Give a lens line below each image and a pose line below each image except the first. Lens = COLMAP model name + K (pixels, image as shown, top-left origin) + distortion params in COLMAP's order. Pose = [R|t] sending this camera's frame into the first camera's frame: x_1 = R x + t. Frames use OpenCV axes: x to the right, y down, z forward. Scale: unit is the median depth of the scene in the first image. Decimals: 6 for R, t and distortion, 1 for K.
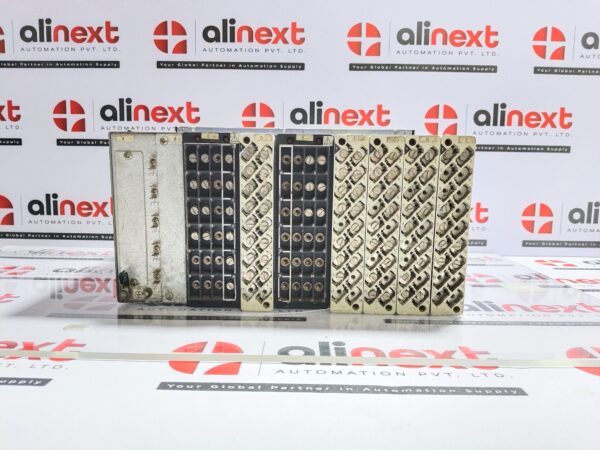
lens RADIAL K [[462.3, 0, 300.0], [0, 462.3, 225.0], [0, 0, 1]] dist [0.005556, -0.053830]
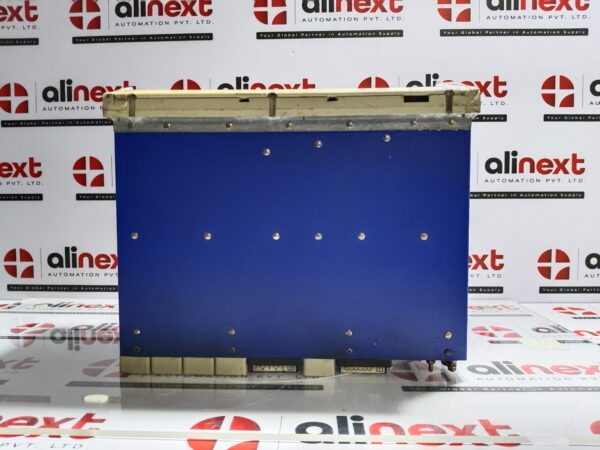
lens RADIAL K [[463.7, 0, 299.0], [0, 463.7, 224.6], [0, 0, 1]] dist [-0.018821, -0.012935]
pose [[0.999430, -0.016450, -0.029464, -0.001993], [0.014544, 0.997859, -0.063769, -0.046666], [0.030450, 0.063304, 0.997530, -0.008299]]
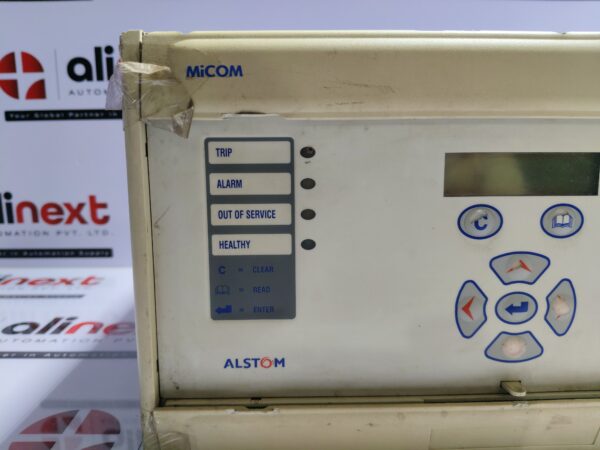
lens RADIAL K [[470.4, 0, 281.9], [0, 470.4, 225.6], [0, 0, 1]] dist [0.069392, -0.183167]
pose [[0.999635, -0.025612, -0.008644, -0.126310], [0.026176, 0.996978, 0.073139, -0.062151], [0.006745, -0.073338, 0.997284, 0.316247]]
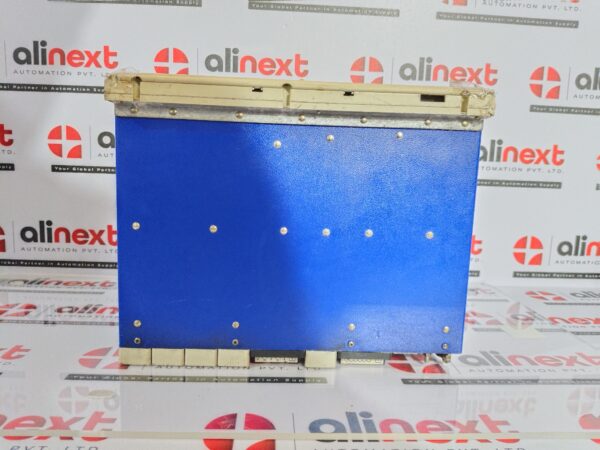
lens RADIAL K [[462.3, 0, 300.0], [0, 462.3, 225.0], [0, 0, 1]] dist [0.005556, -0.053830]
pose [[0.998137, 0.012336, 0.059759, -0.063103], [-0.013588, 0.999696, 0.020579, -0.089875], [-0.059487, -0.021352, 0.998001, -0.003598]]
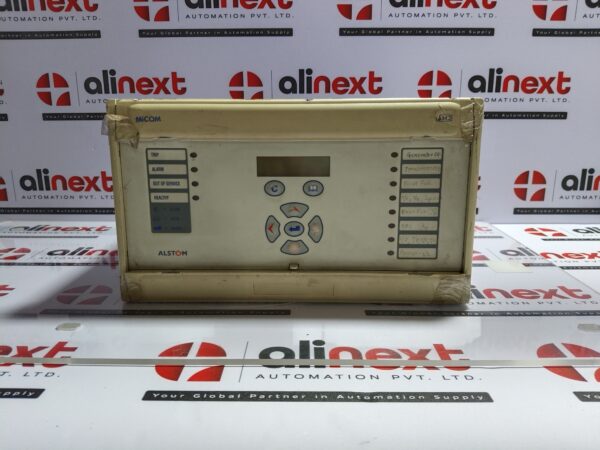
lens RADIAL K [[462.3, 0, 300.0], [0, 462.3, 225.0], [0, 0, 1]] dist [0.005556, -0.053830]
pose [[0.999843, -0.015416, -0.008722, 0.027155], [0.016404, 0.991665, 0.127791, -0.069199], [0.006679, -0.127914, 0.991763, 0.000004]]
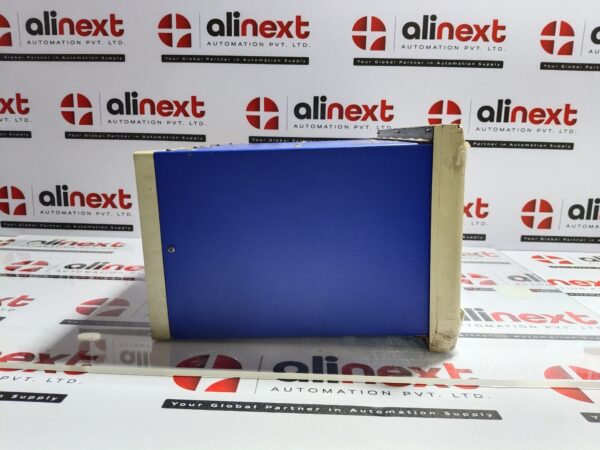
lens RADIAL K [[462.3, 0, 300.0], [0, 462.3, 225.0], [0, 0, 1]] dist [0.005556, -0.053830]
pose [[0.999757, 0.010707, -0.019295, 0.014117], [-0.009202, 0.997031, 0.076453, -0.065846], [0.020056, -0.076257, 0.996887, -0.022713]]
